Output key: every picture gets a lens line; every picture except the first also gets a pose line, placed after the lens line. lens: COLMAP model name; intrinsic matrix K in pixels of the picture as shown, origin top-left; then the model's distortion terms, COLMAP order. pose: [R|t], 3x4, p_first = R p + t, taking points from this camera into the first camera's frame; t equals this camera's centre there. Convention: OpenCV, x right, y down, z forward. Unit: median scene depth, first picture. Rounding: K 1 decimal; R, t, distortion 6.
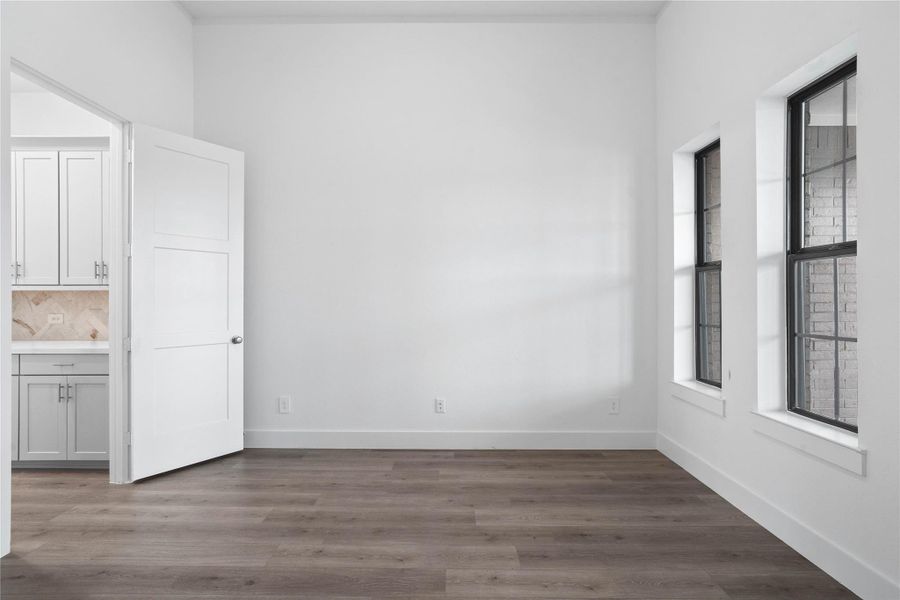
lens RADIAL K [[428.3, 0, 447.6], [0, 428.3, 296.3], [0, 0, 1]] dist [-0.001688, 0.000123]
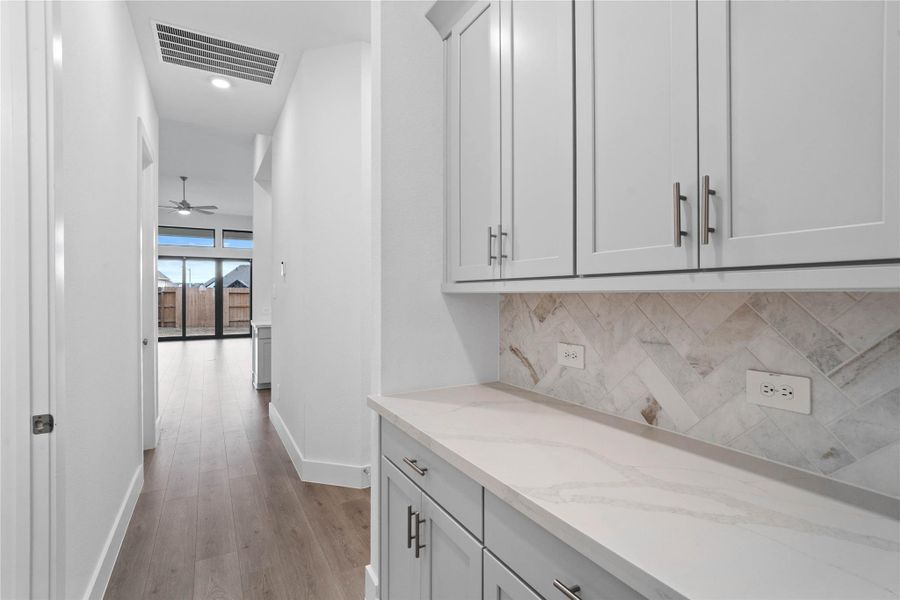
lens RADIAL K [[428.3, 0, 445.2], [0, 428.3, 295.1], [0, 0, 1]] dist [-0.001688, 0.000123]
pose [[0.500744, 0.002398, -0.865592, -0.599735], [-0.001528, 0.999997, 0.001886, -0.010529], [0.865594, 0.000378, 0.500746, 0.667721]]
